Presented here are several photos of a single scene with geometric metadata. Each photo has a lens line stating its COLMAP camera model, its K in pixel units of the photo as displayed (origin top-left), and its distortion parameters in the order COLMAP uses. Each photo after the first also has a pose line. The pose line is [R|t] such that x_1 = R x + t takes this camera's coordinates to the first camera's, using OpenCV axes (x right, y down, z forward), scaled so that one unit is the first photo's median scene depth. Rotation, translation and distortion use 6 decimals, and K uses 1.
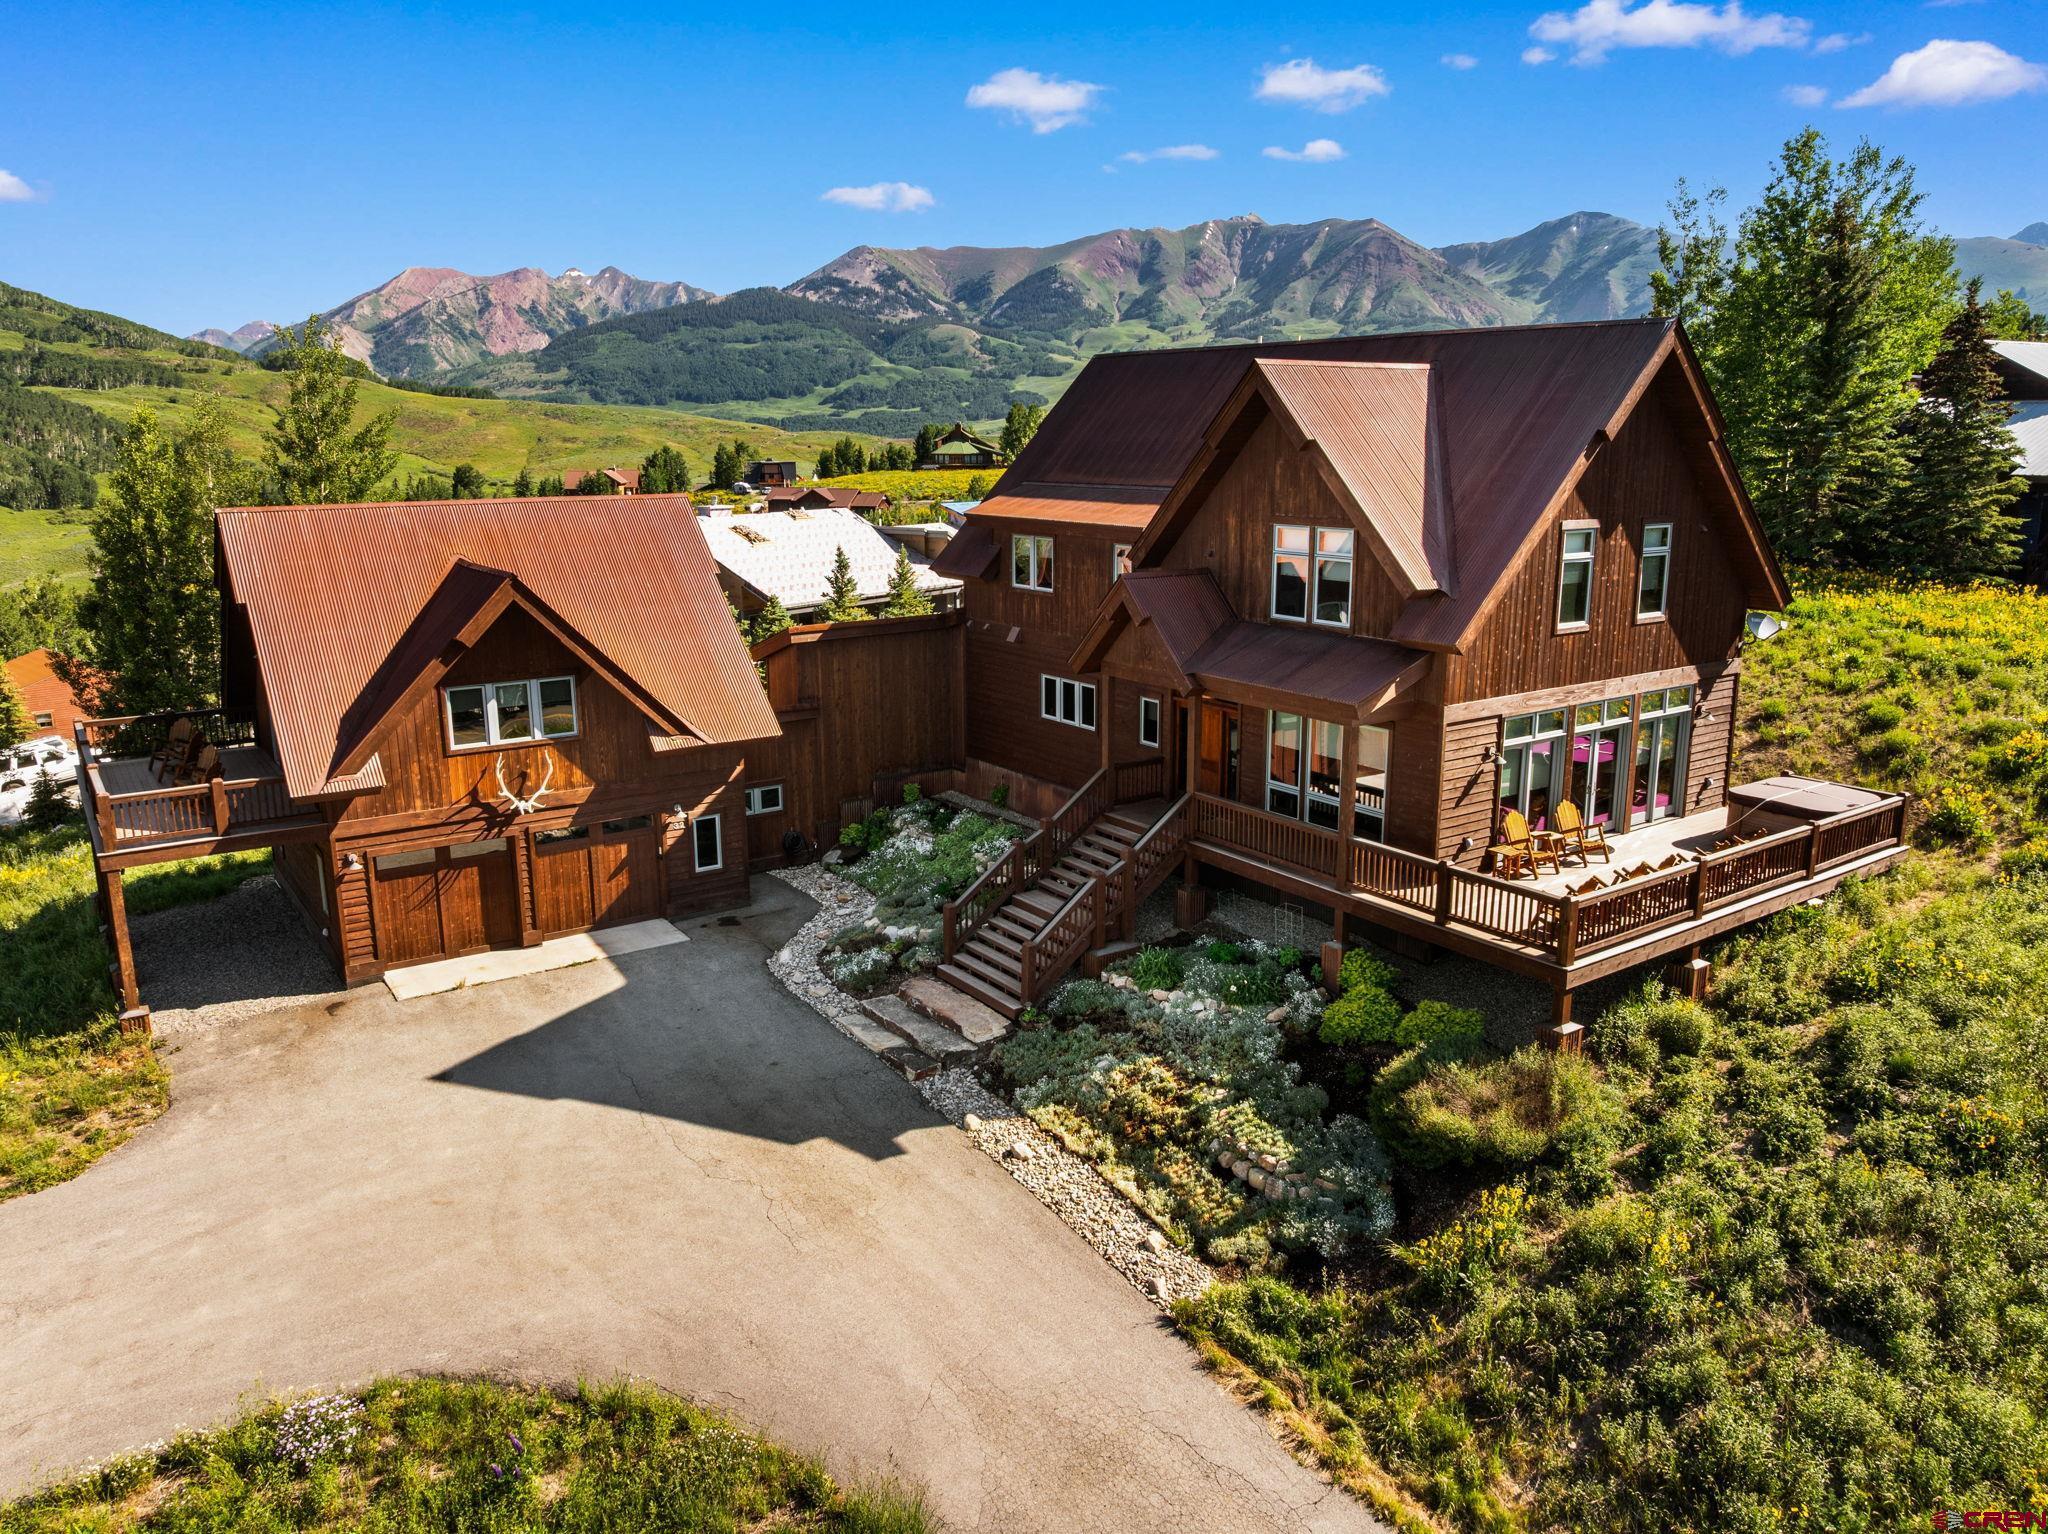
lens RADIAL K [[1470.3, 0, 989.7], [0, 1470.3, 745.8], [0, 0, 1]] dist [-0.020582, 0.008539]
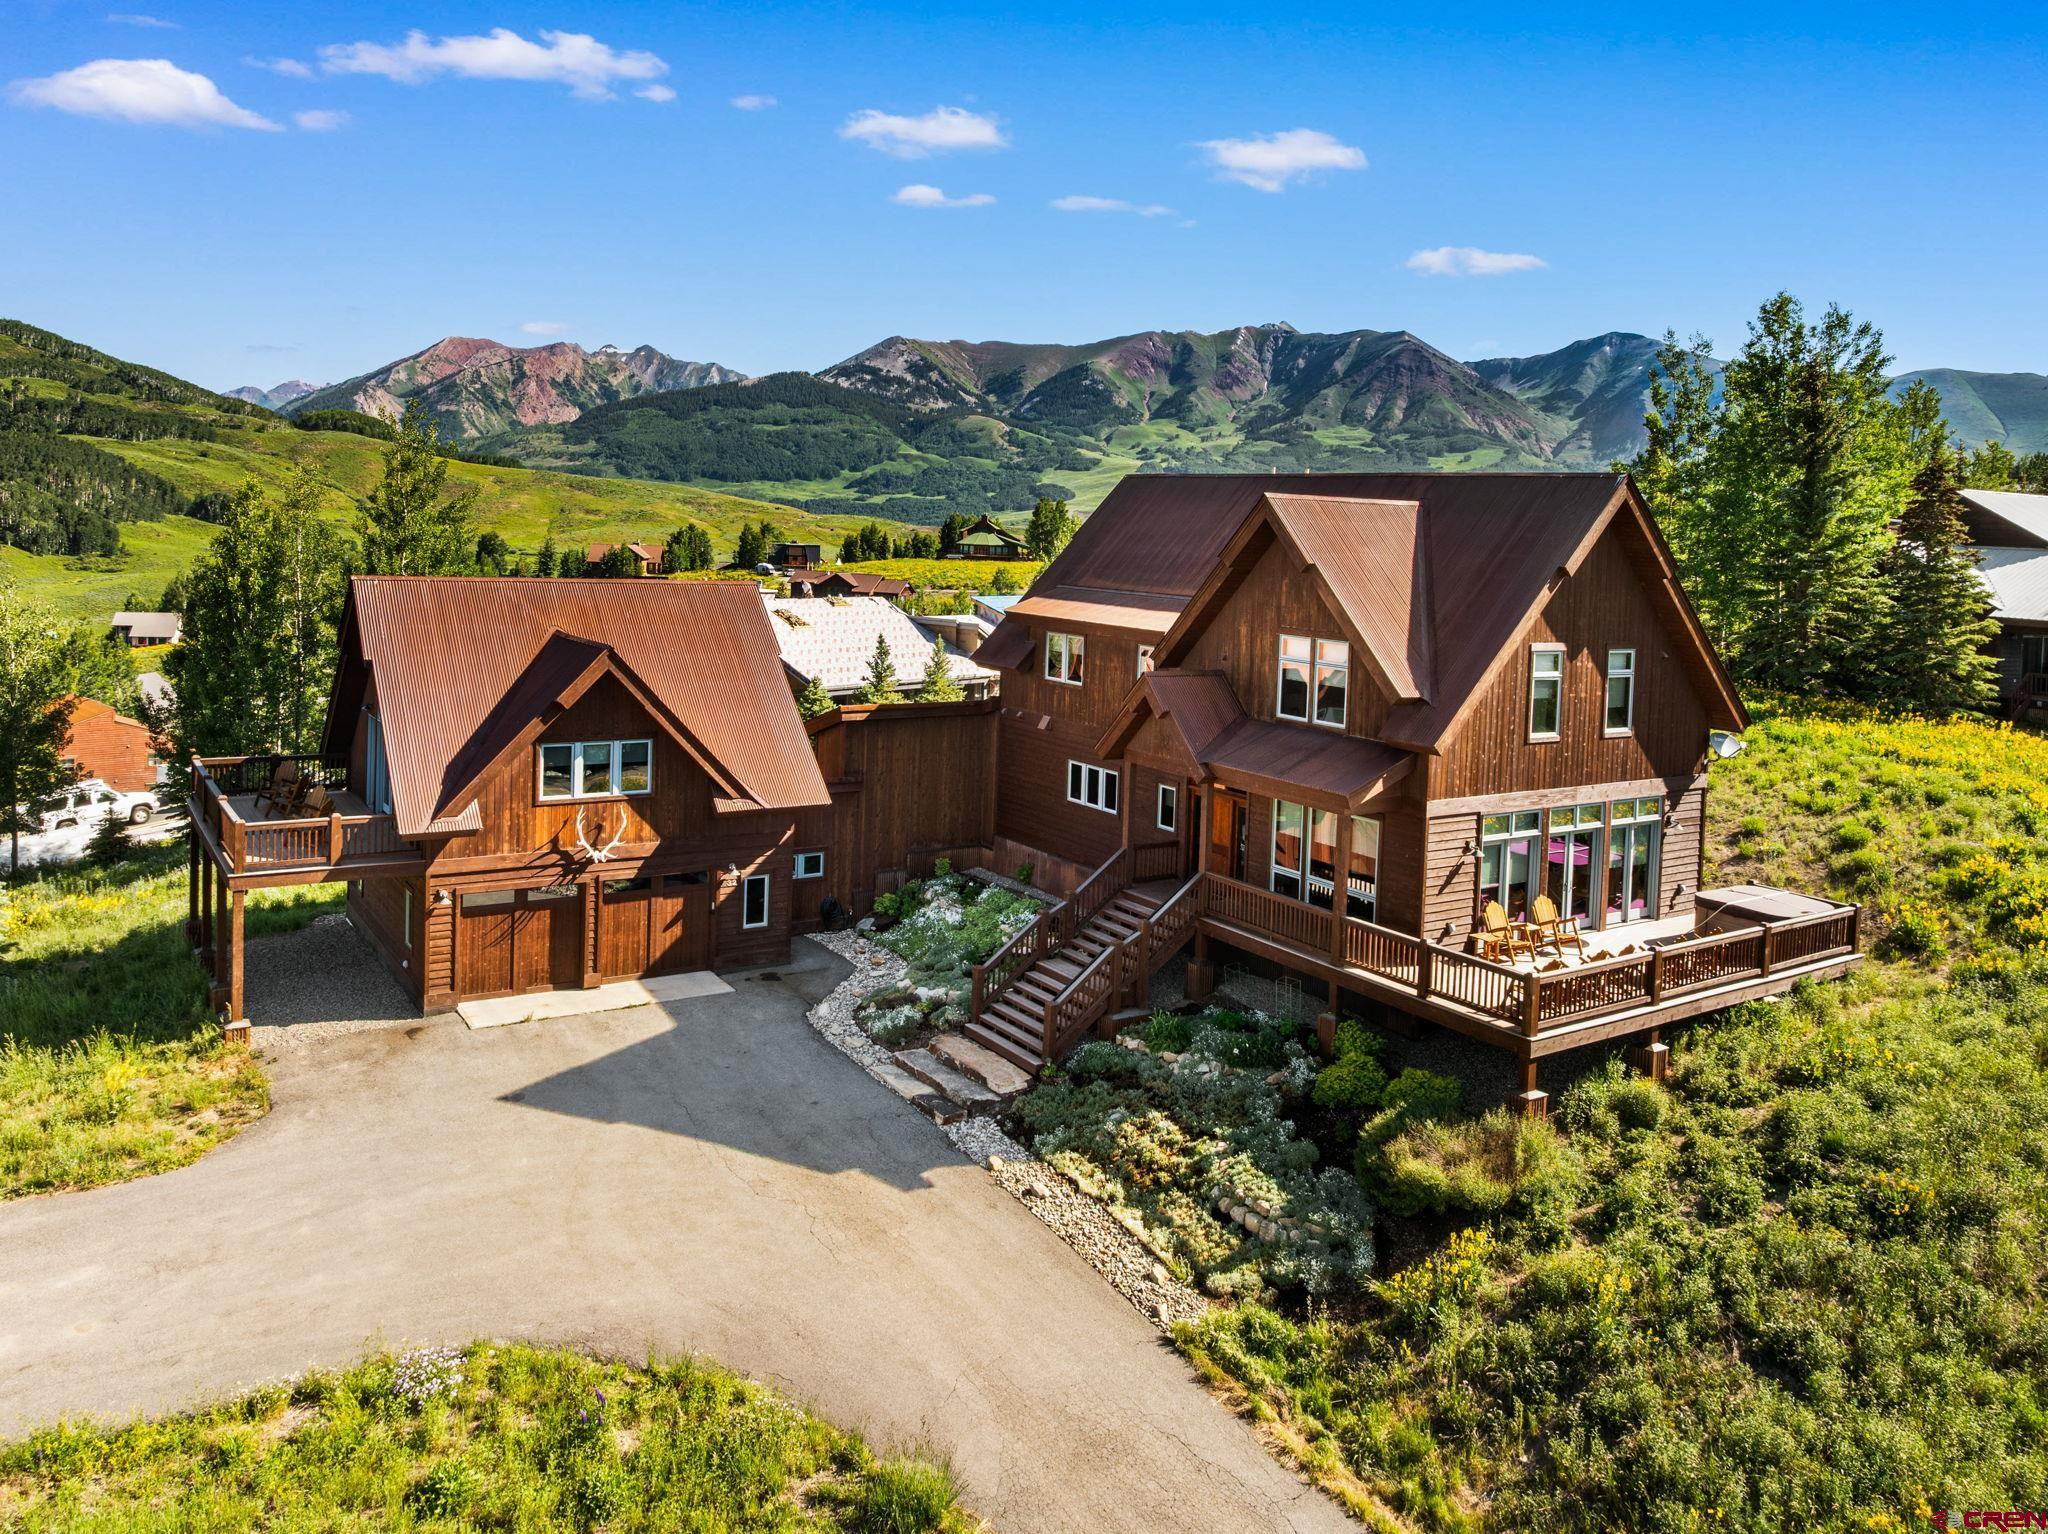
lens RADIAL K [[1555.0, 0, 992.6], [0, 1555.0, 528.2], [0, 0, 1]] dist [-0.017131, -0.004968]
pose [[0.998867, 0.046075, -0.011885, -0.011065], [-0.047530, 0.977955, -0.203334, 0.014385], [0.002254, 0.203668, 0.979037, -0.117644]]
